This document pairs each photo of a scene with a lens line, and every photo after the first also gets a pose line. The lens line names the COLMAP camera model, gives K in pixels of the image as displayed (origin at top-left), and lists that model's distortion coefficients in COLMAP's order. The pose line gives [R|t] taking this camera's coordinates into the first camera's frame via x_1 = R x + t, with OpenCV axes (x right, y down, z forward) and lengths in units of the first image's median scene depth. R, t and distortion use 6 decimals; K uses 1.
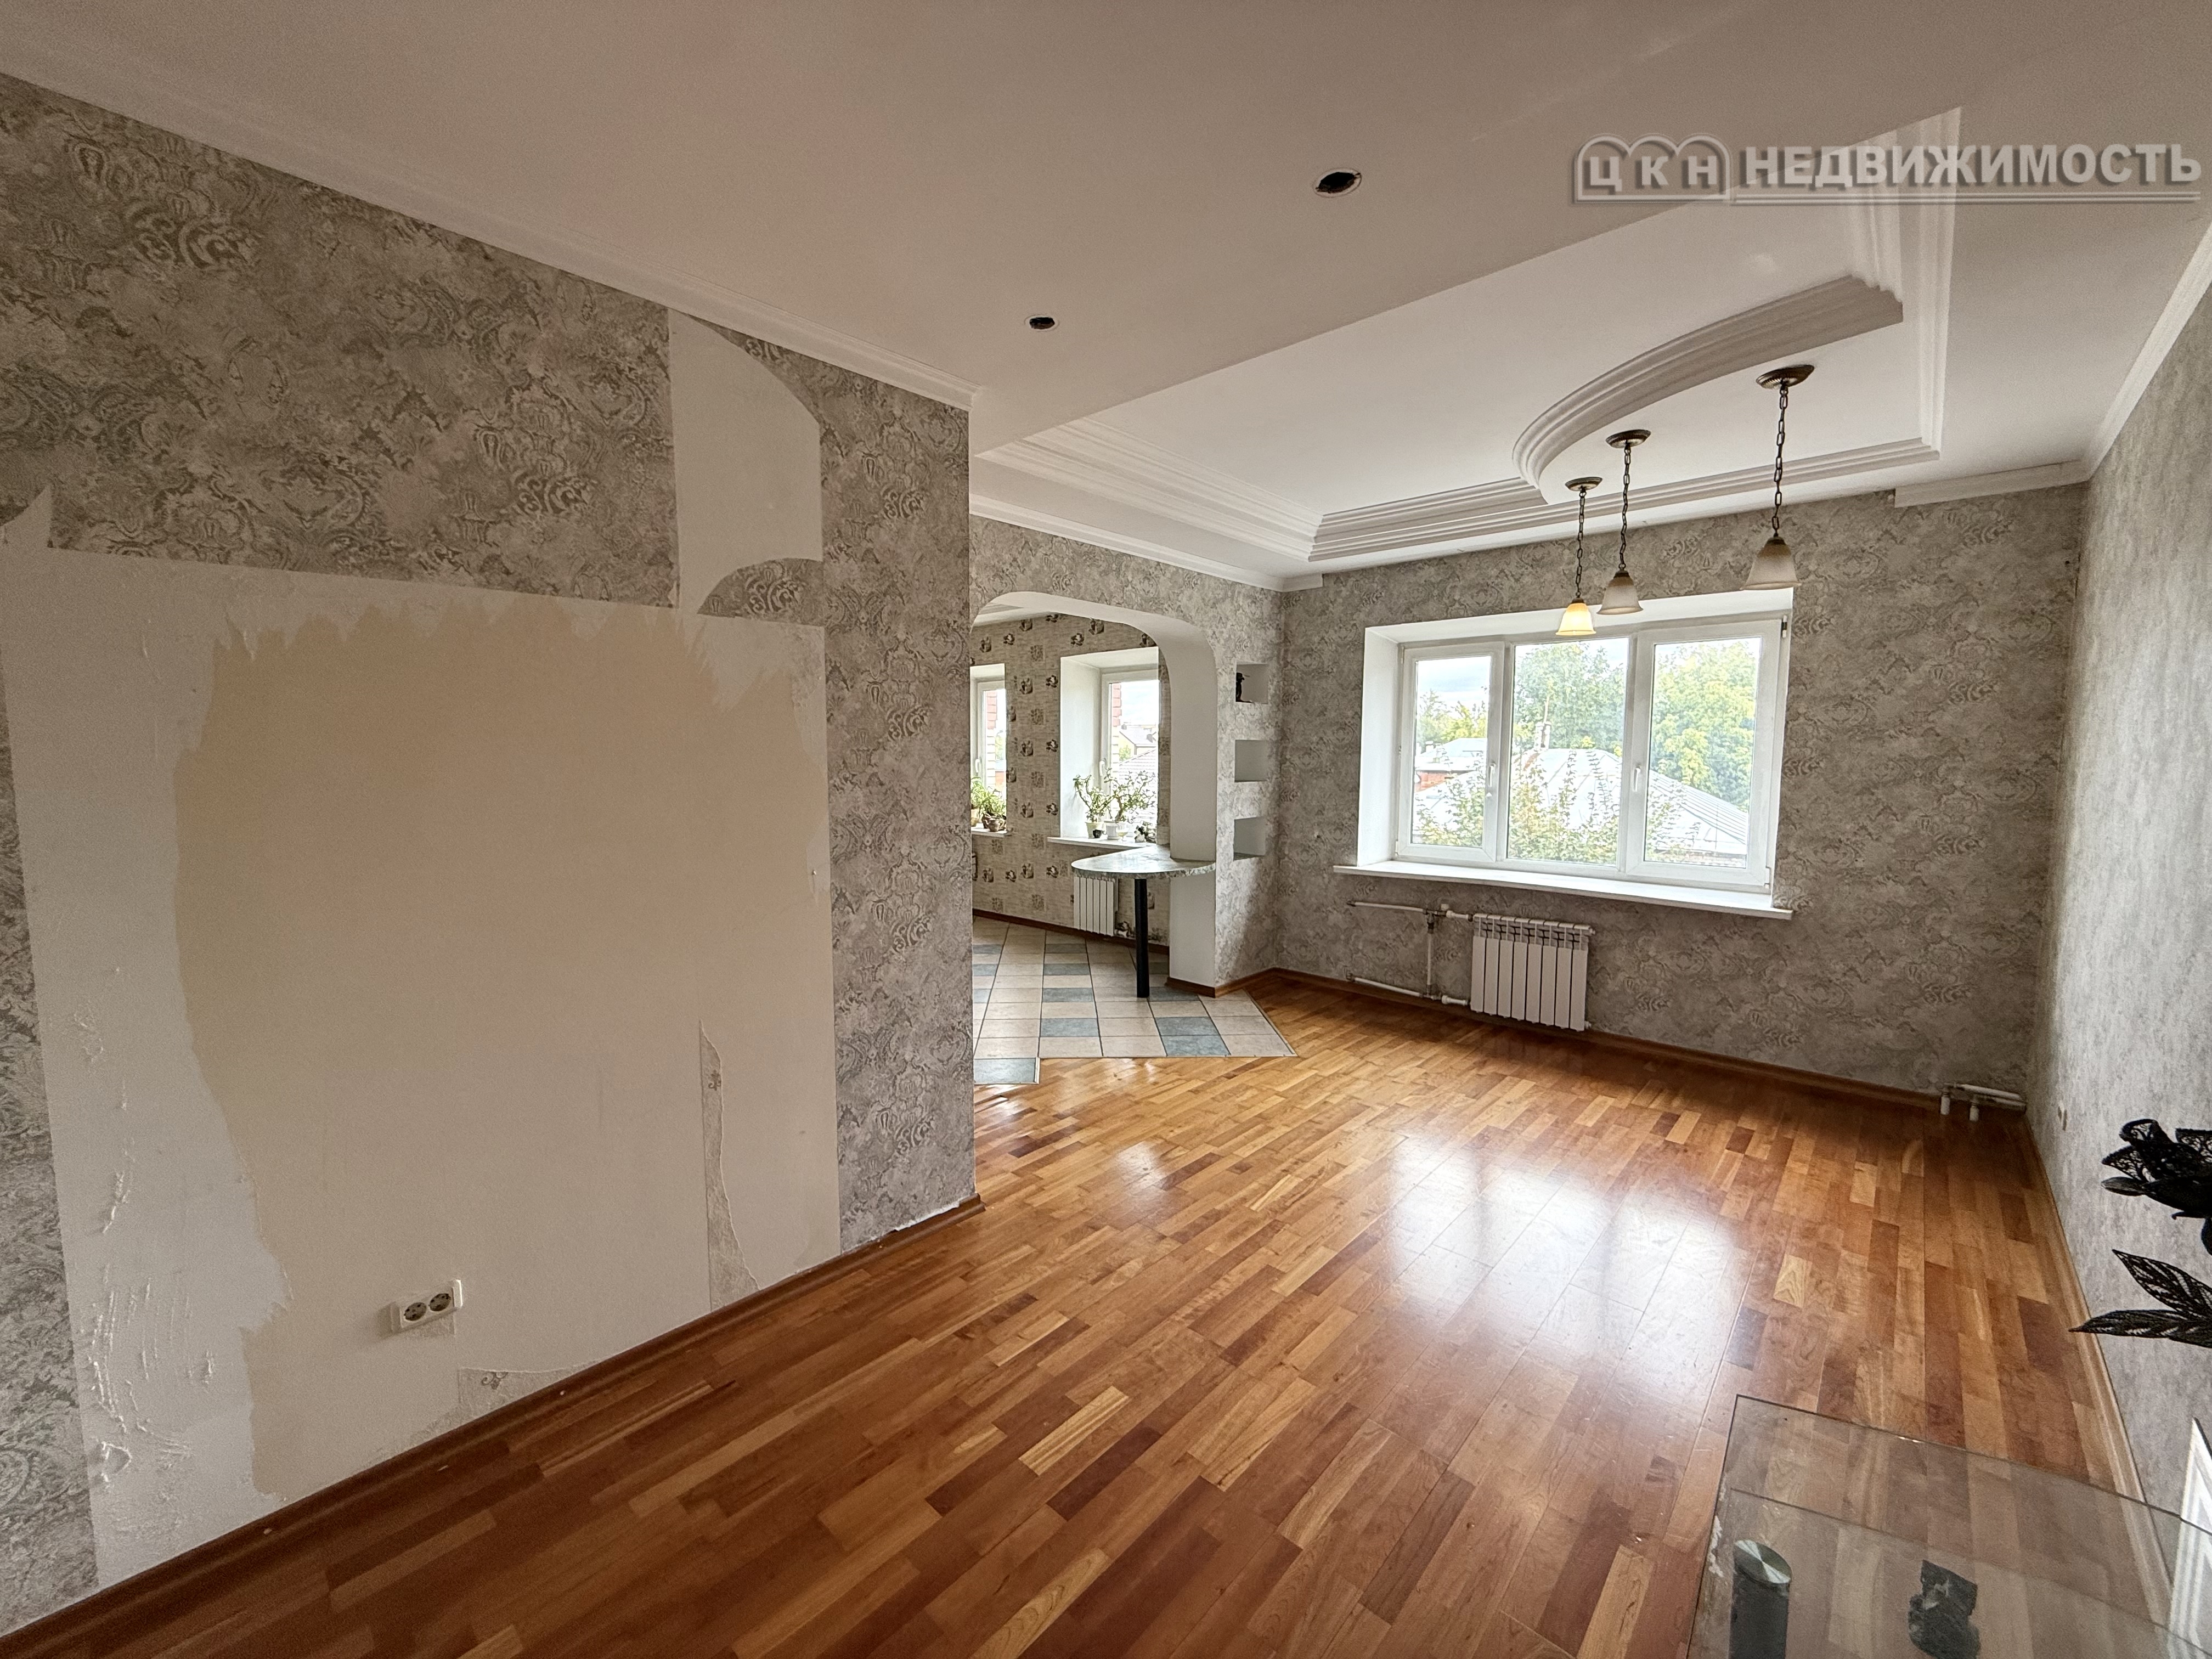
lens RADIAL K [[882.3, 0, 1099.9], [0, 882.3, 824.3], [0, 0, 1]] dist [0.001948, 0.000442]
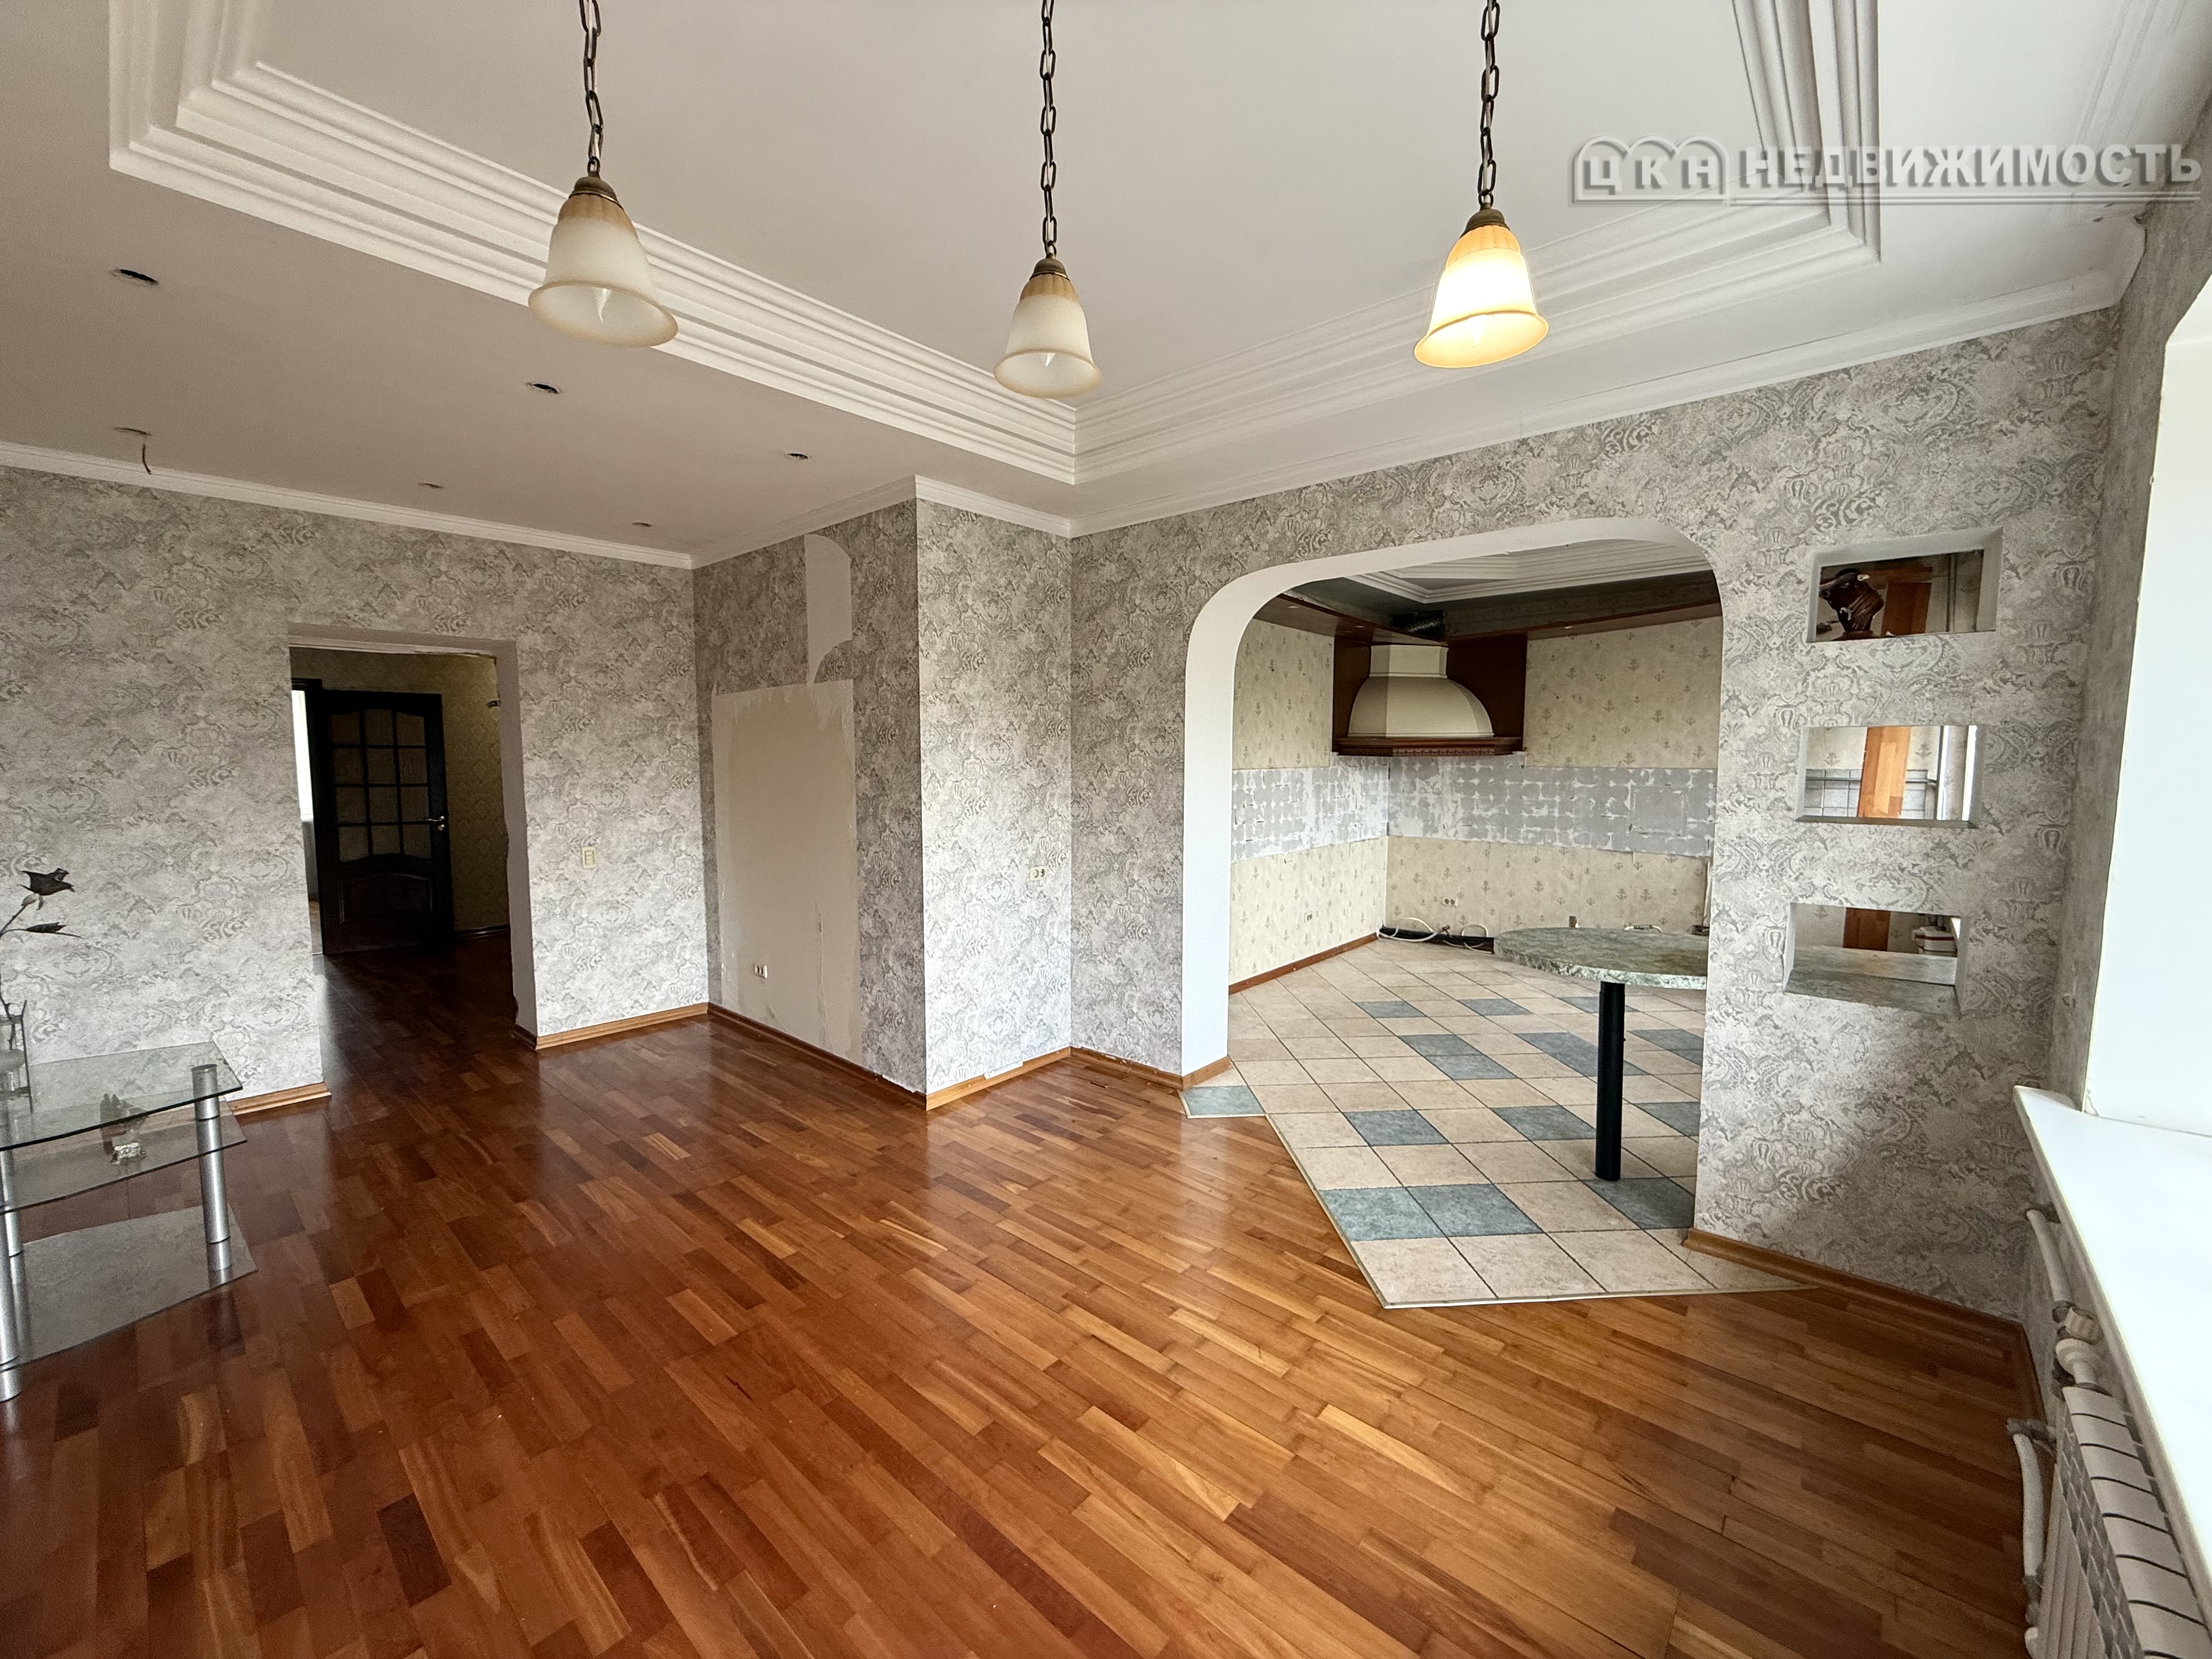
lens RADIAL K [[882.3, 0, 1100.3], [0, 882.3, 828.1], [0, 0, 1]] dist [0.001948, 0.000442]
pose [[0.019615, 0.080064, -0.996597, 0.982107], [-0.084028, 0.993394, 0.078153, -0.081834], [0.996270, 0.082209, 0.026213, 1.035654]]
